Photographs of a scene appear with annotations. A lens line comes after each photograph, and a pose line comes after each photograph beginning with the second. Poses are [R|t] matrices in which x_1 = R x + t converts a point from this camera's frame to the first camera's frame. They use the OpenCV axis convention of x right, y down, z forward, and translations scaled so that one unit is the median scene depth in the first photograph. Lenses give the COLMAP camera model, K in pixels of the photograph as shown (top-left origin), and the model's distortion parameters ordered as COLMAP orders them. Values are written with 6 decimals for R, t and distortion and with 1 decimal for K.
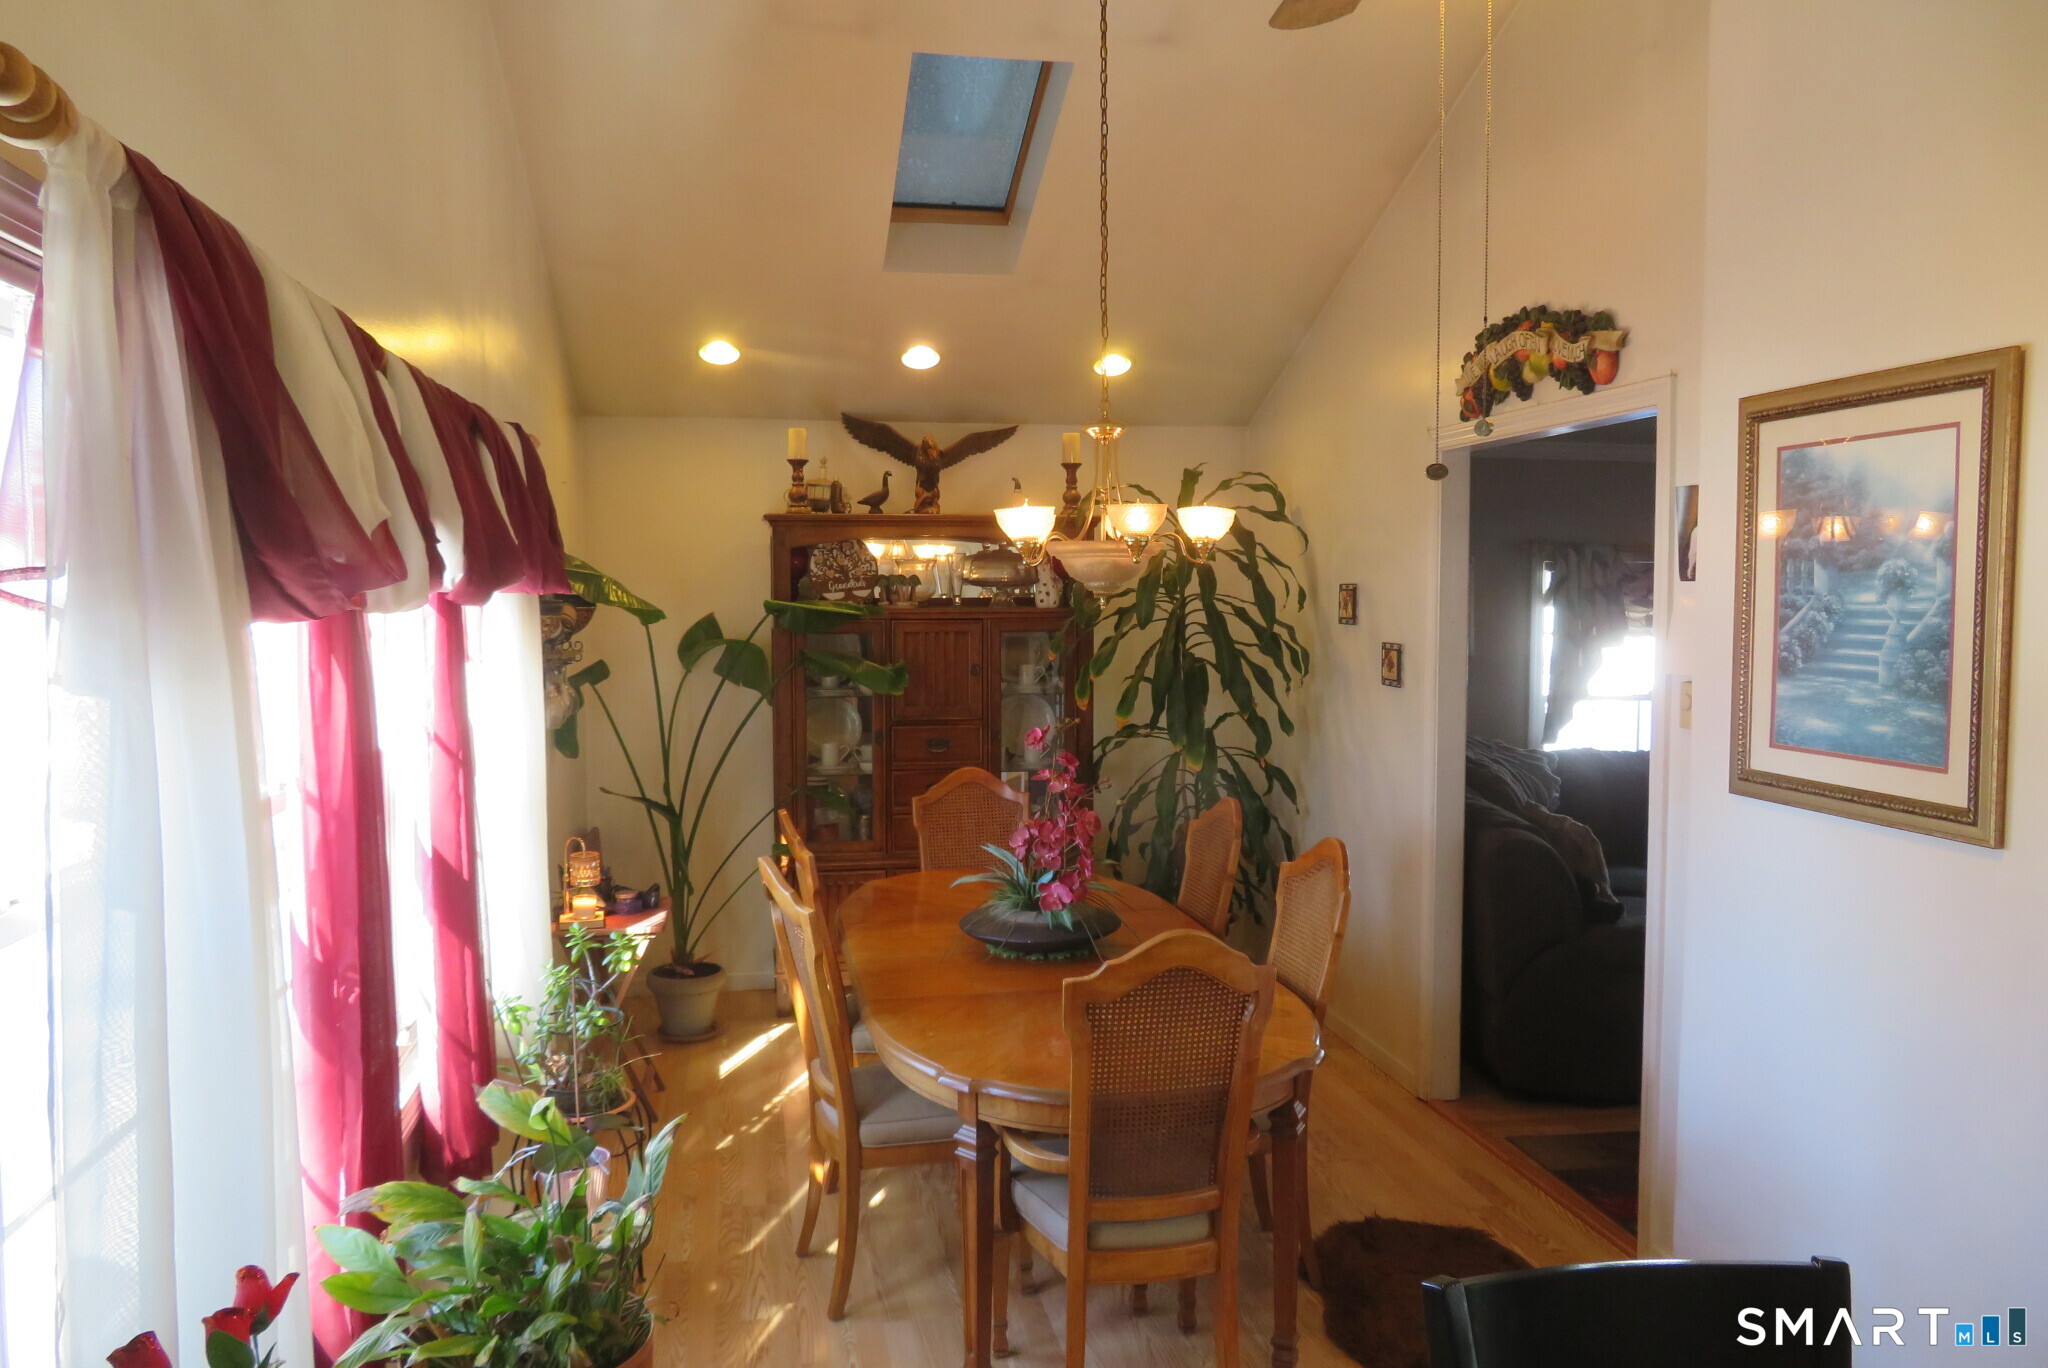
lens RADIAL K [[1473.7, 0, 1022.8], [0, 1473.7, 687.3], [0, 0, 1]] dist [-0.010040, 0.007386]
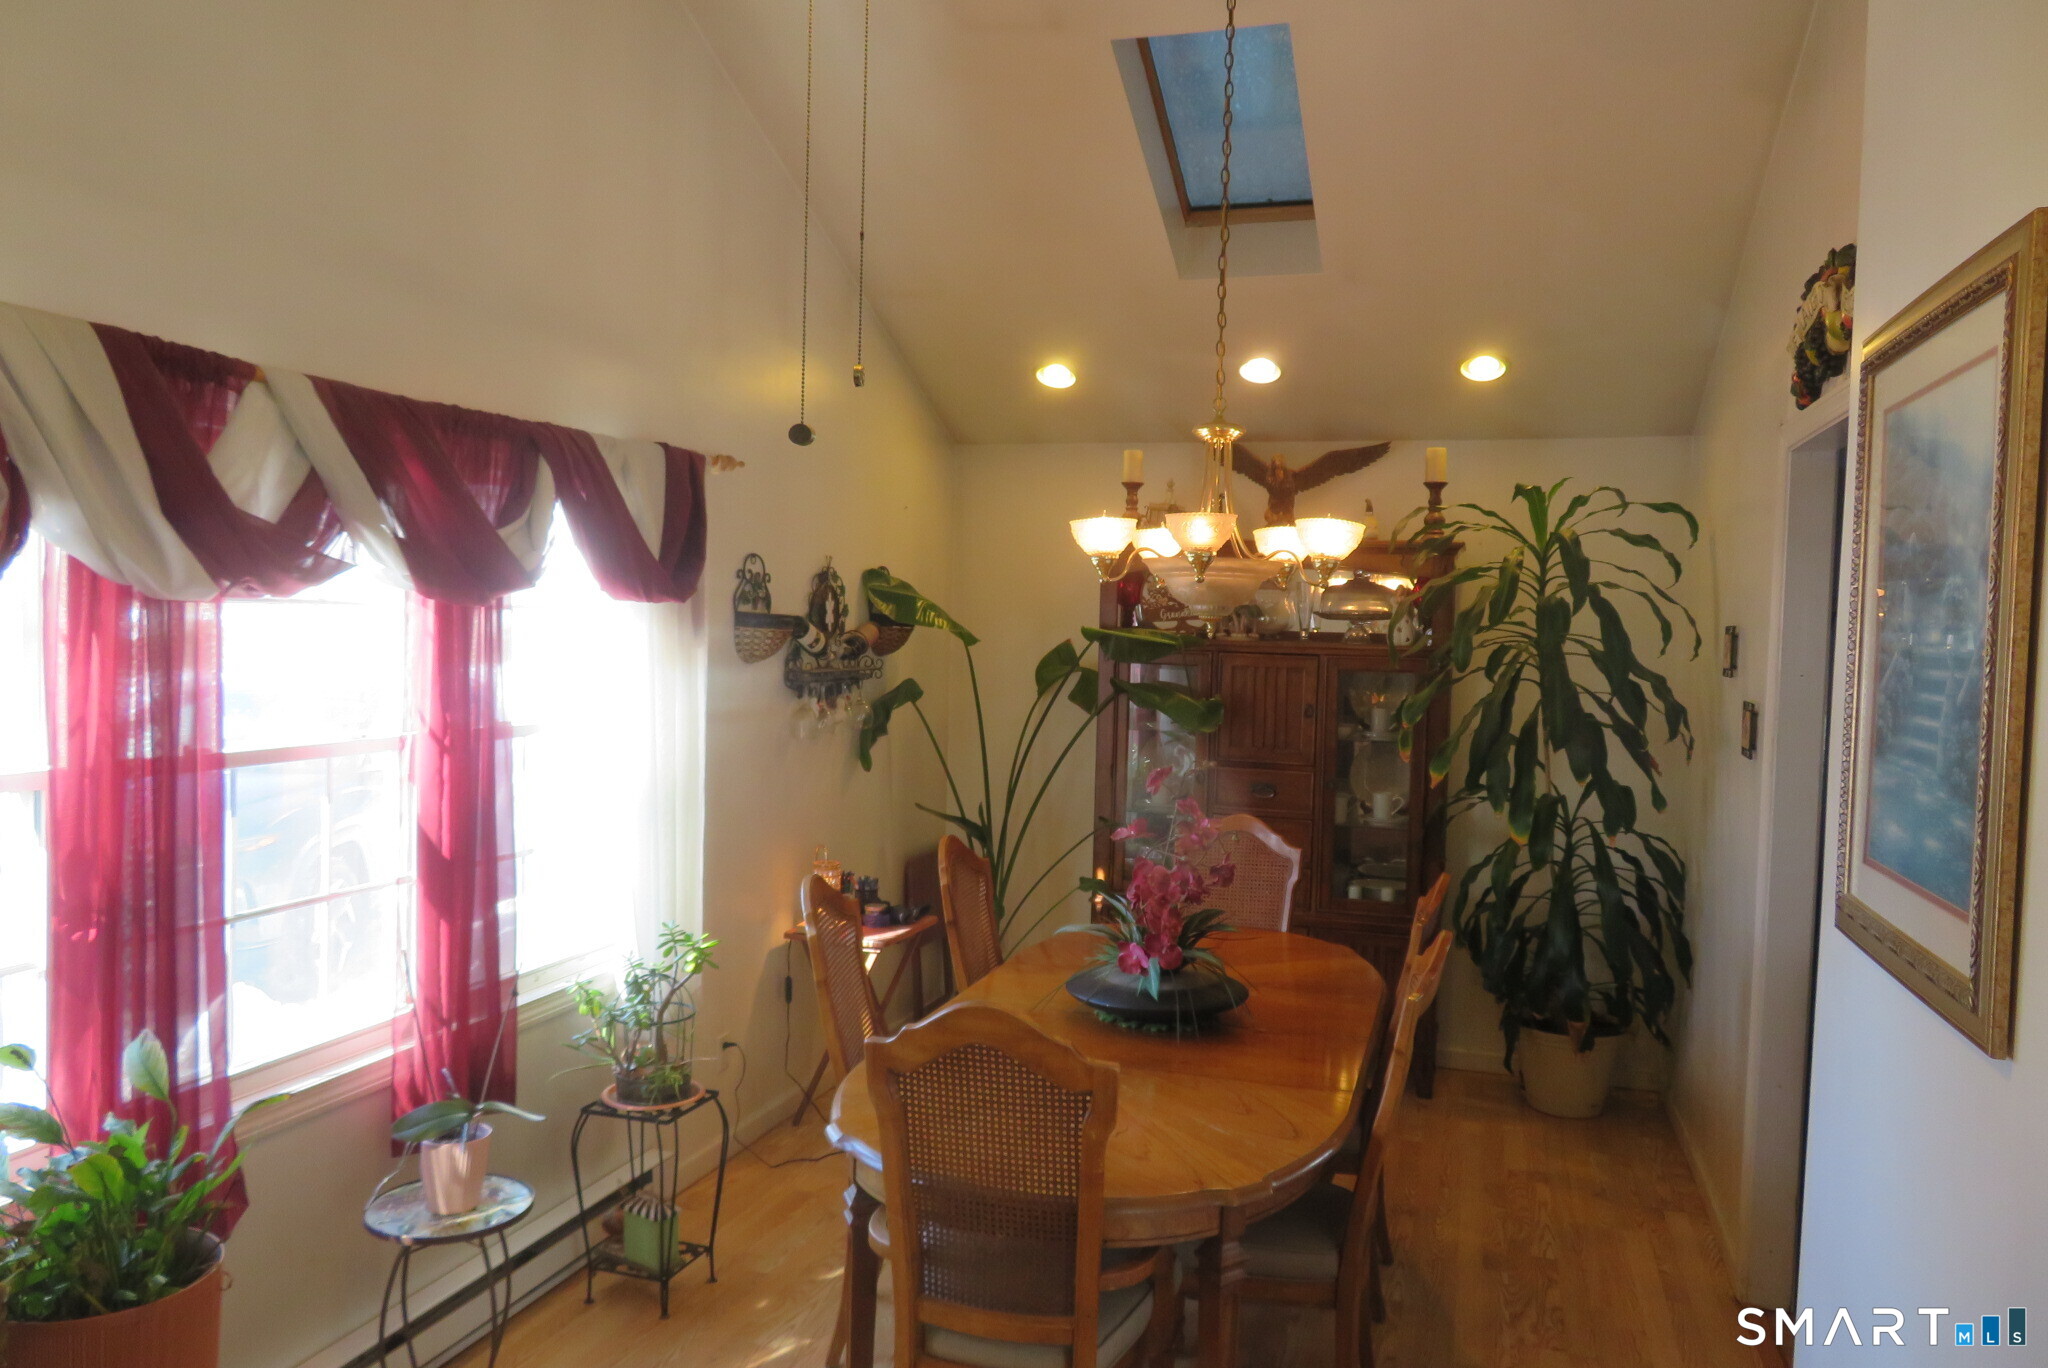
lens RADIAL K [[1473.7, 0, 1020.7], [0, 1473.7, 685.1], [0, 0, 1]] dist [-0.010040, 0.007386]
pose [[0.879429, 0.047134, -0.473691, 0.257420], [-0.061994, 0.997952, -0.015795, -0.002472], [0.471976, 0.043257, 0.880550, 0.125545]]
